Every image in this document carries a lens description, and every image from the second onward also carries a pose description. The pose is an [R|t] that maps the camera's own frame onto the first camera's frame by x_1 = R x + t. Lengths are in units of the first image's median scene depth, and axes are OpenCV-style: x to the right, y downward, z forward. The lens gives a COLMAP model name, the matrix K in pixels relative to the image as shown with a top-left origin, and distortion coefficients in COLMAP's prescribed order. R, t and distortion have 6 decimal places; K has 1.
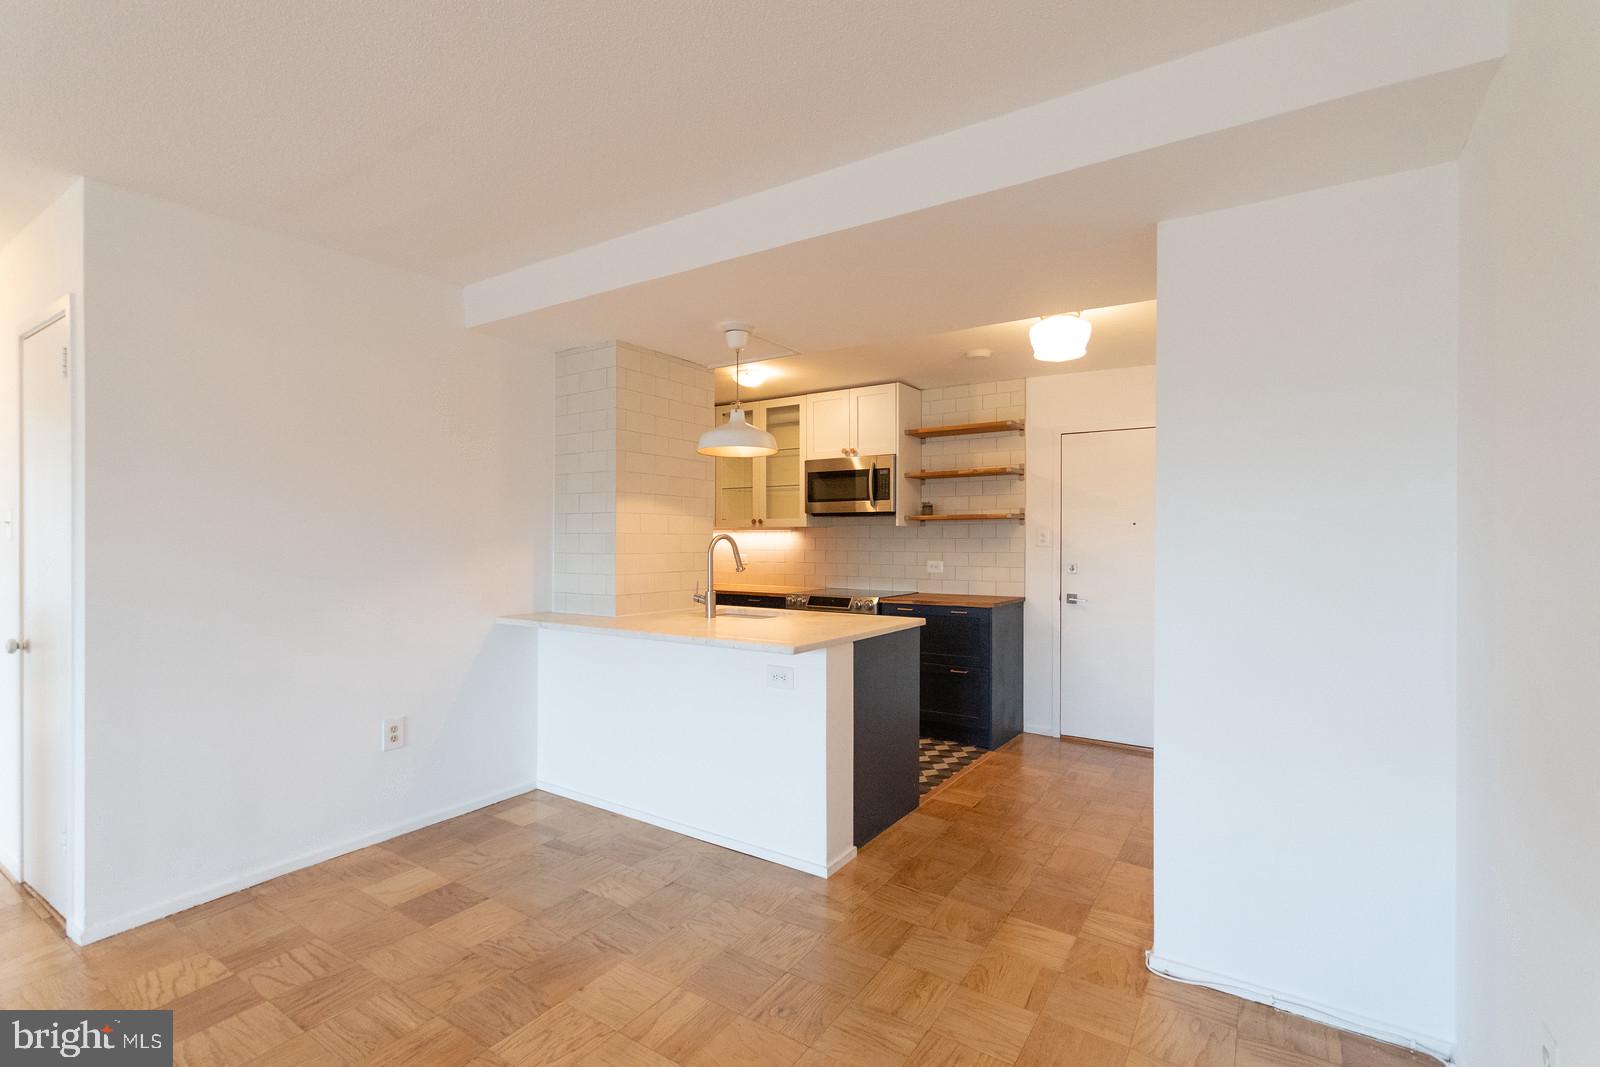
lens RADIAL K [[734.5, 0, 794.2], [0, 734.5, 533.0], [0, 0, 1]] dist [0.011437, -0.001530]
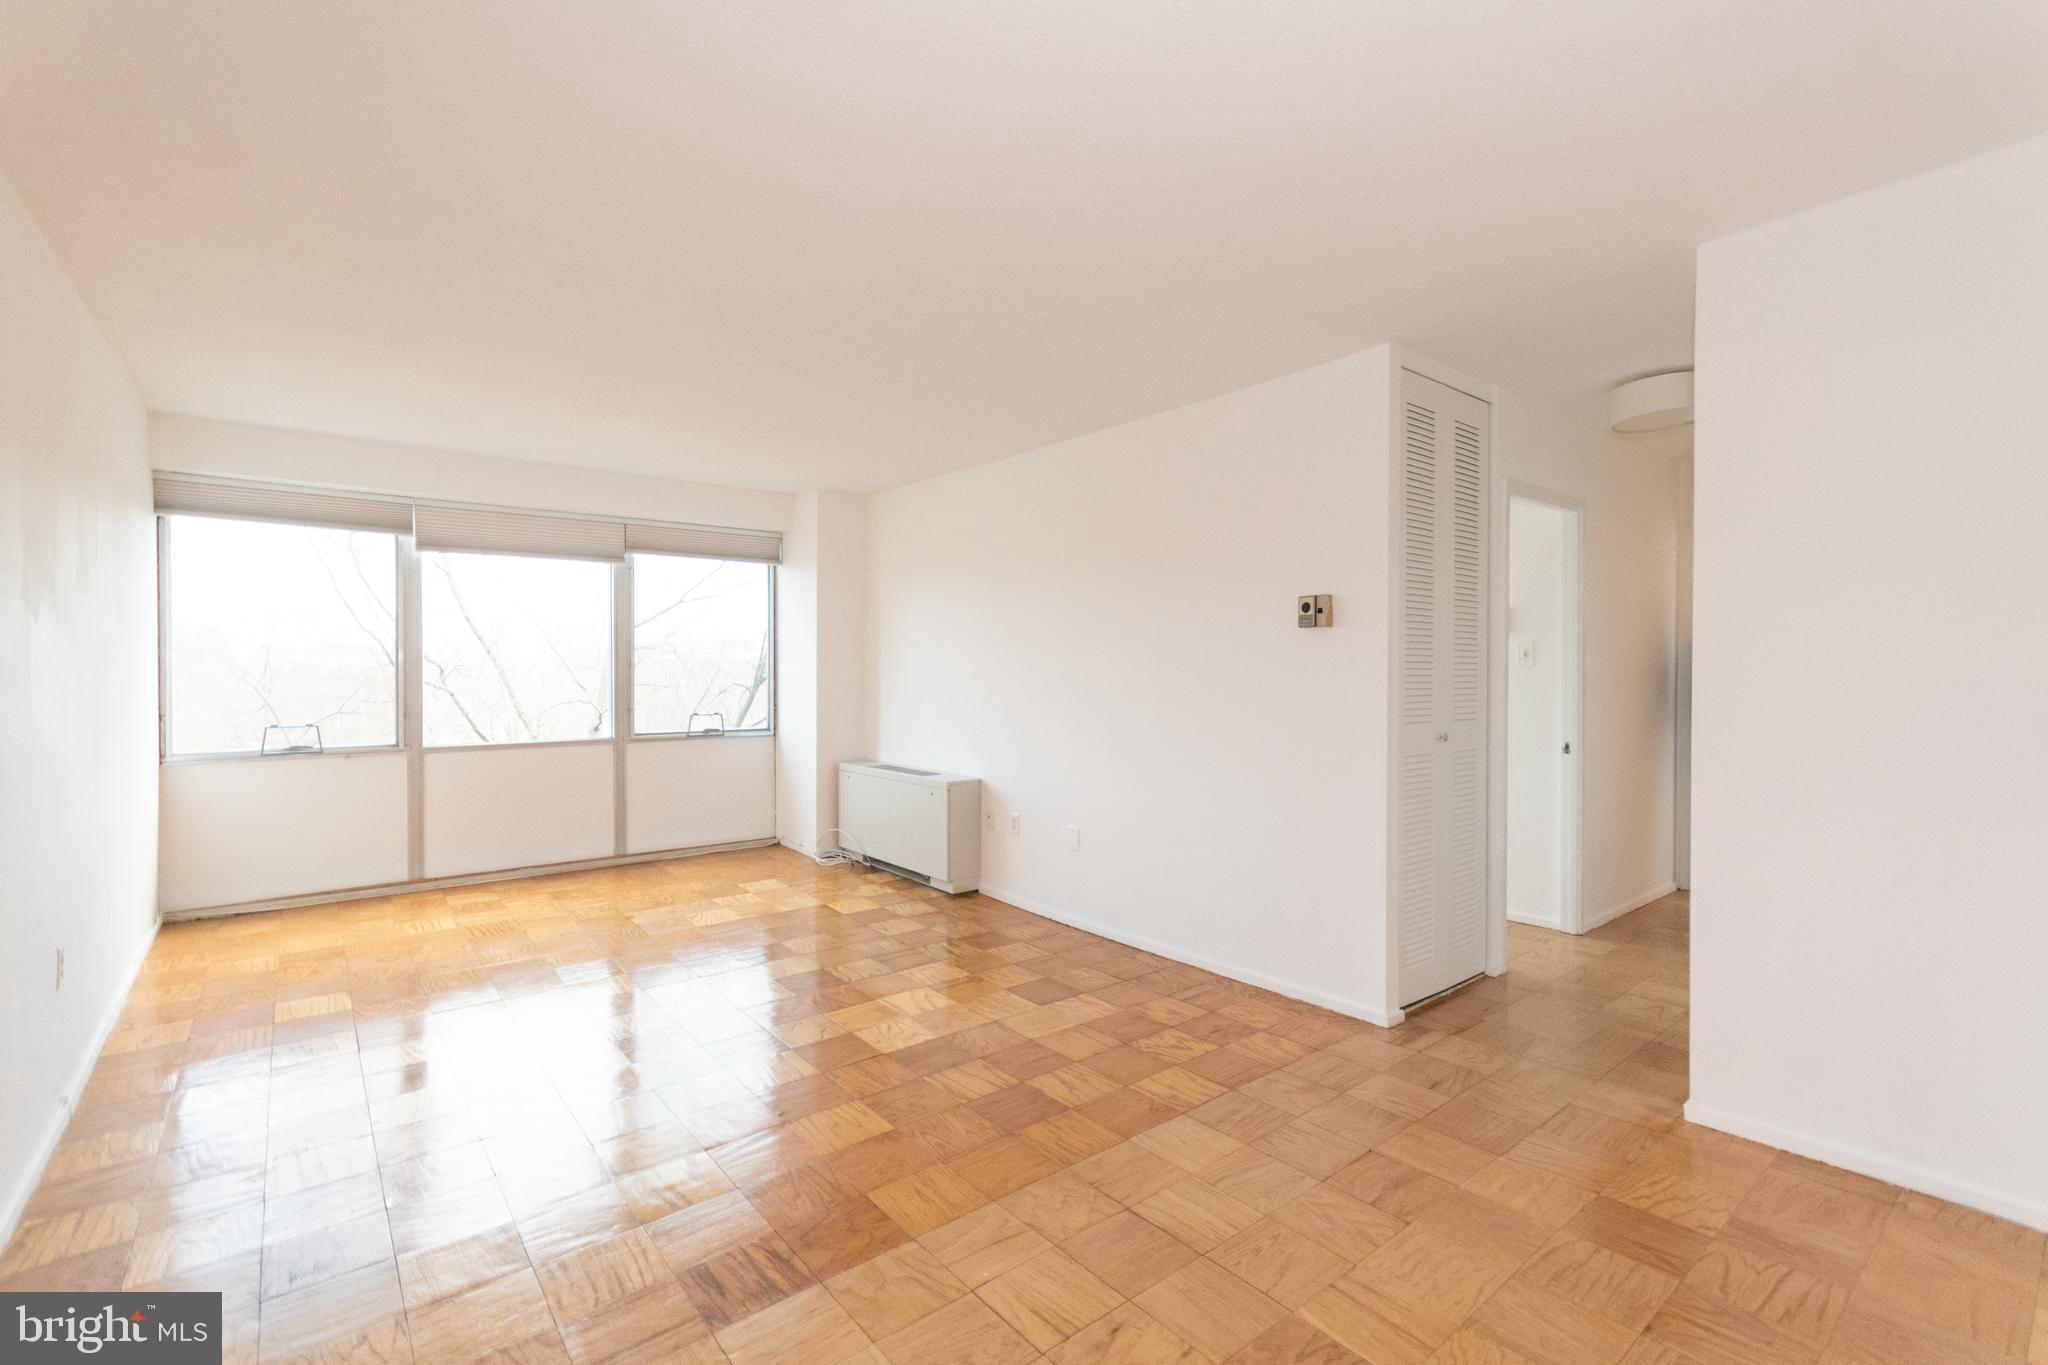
lens RADIAL K [[906.7, 0, 1019.7], [0, 906.7, 677.1], [0, 0, 1]] dist [0.012267, -0.003407]
pose [[-0.303410, 0.010803, -0.952799, 0.142451], [0.016284, 0.999848, 0.006151, 0.003439], [0.952721, -0.013649, -0.303539, 0.261464]]
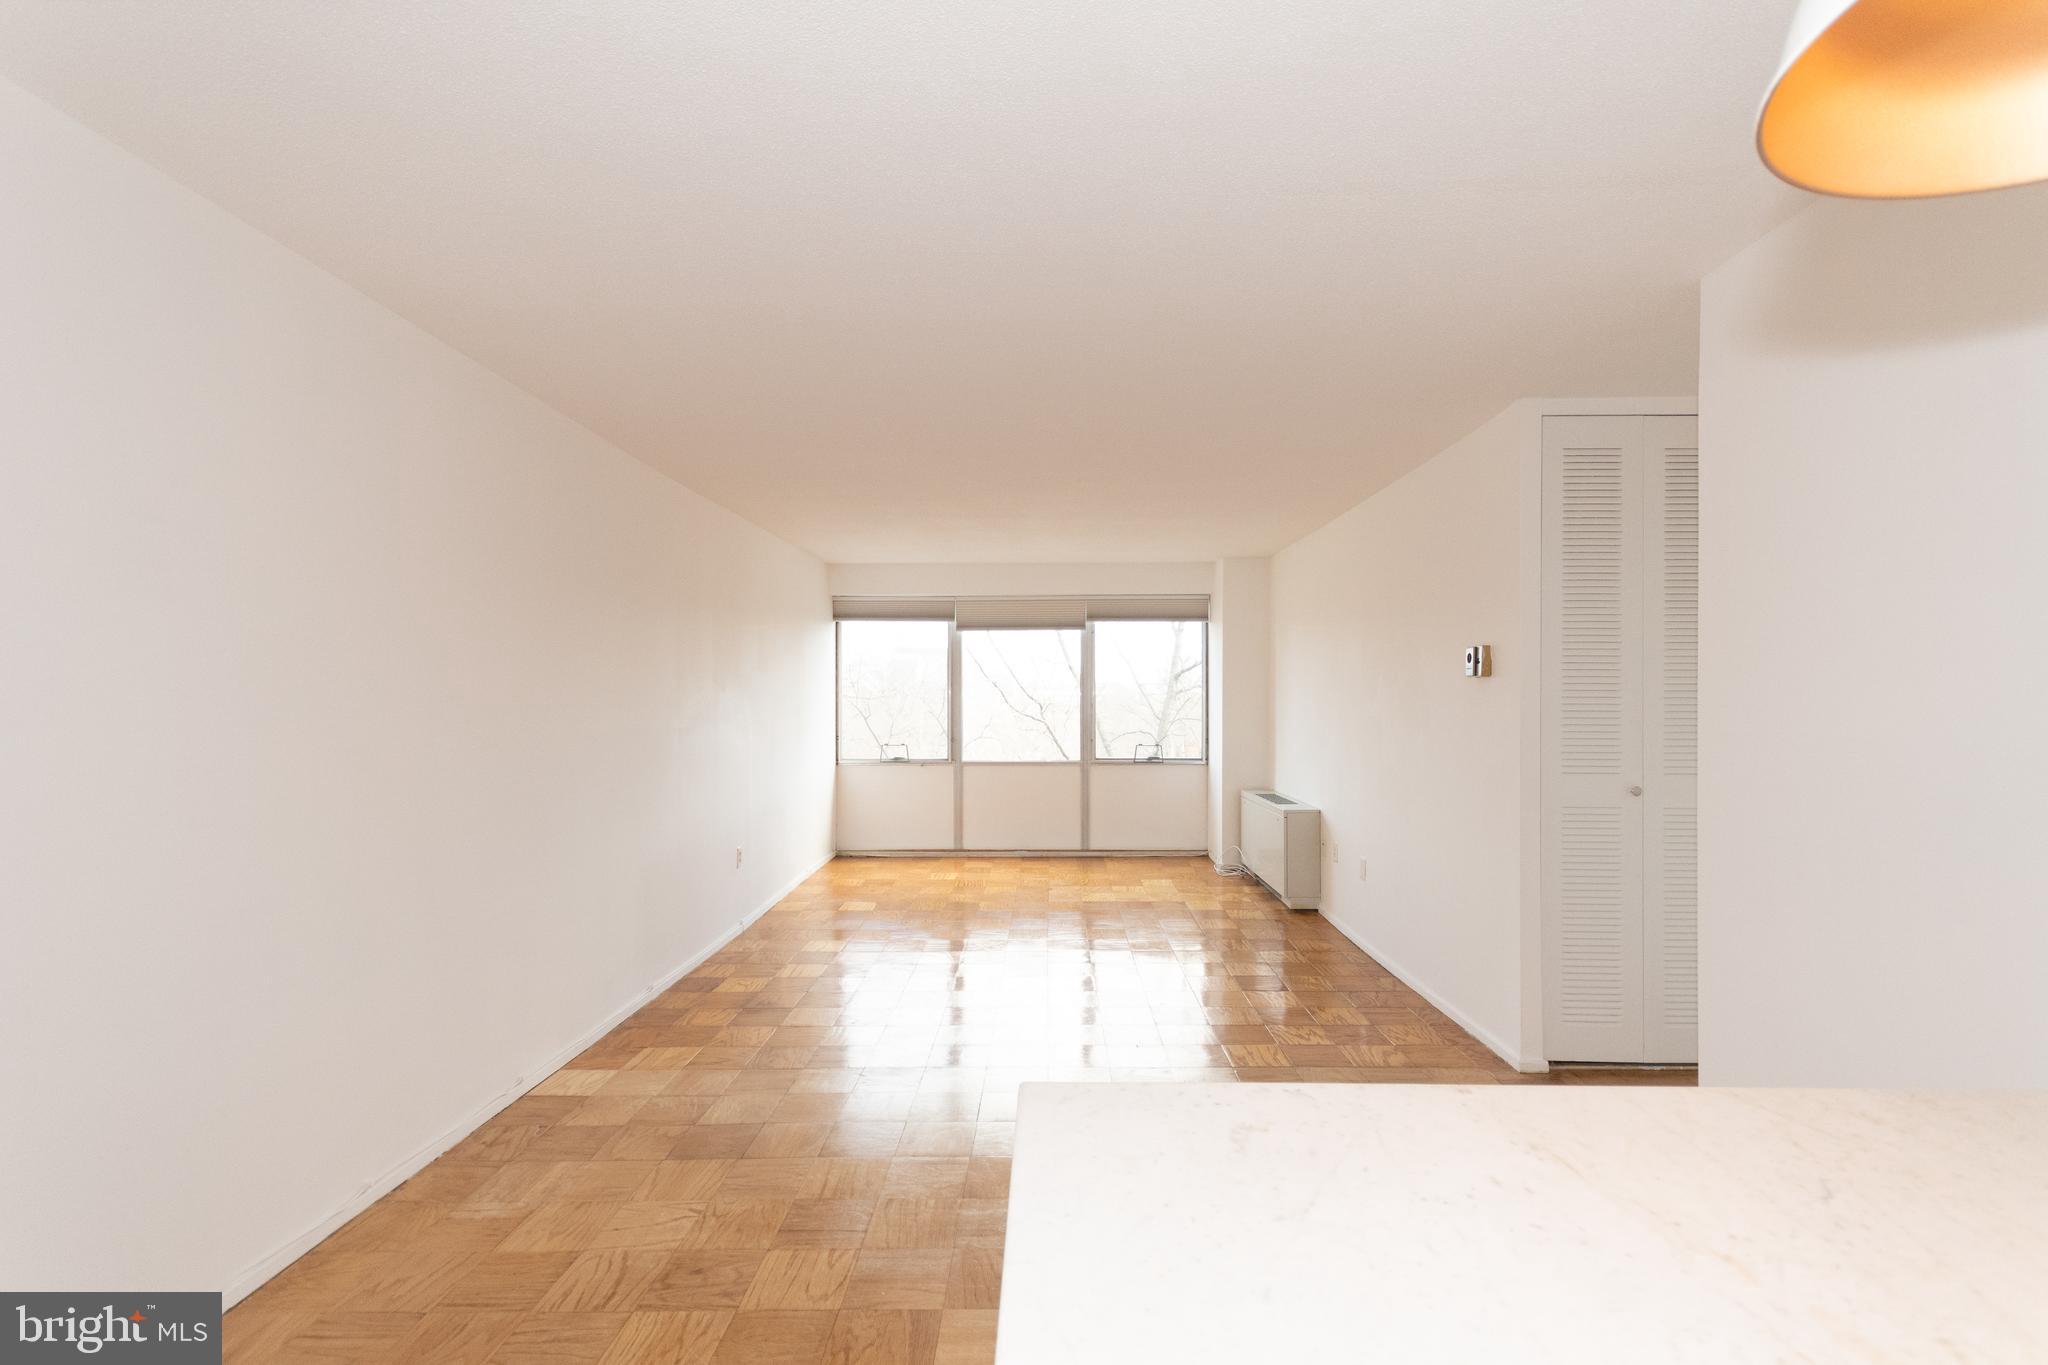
lens RADIAL K [[906.7, 0, 1038.0], [0, 906.7, 698.0], [0, 0, 1]] dist [0.012267, -0.003407]
pose [[-0.838153, -0.000064, -0.545436, 0.101380], [0.011151, 0.999789, -0.017252, -0.001233], [0.545322, -0.020542, -0.837975, 0.660619]]
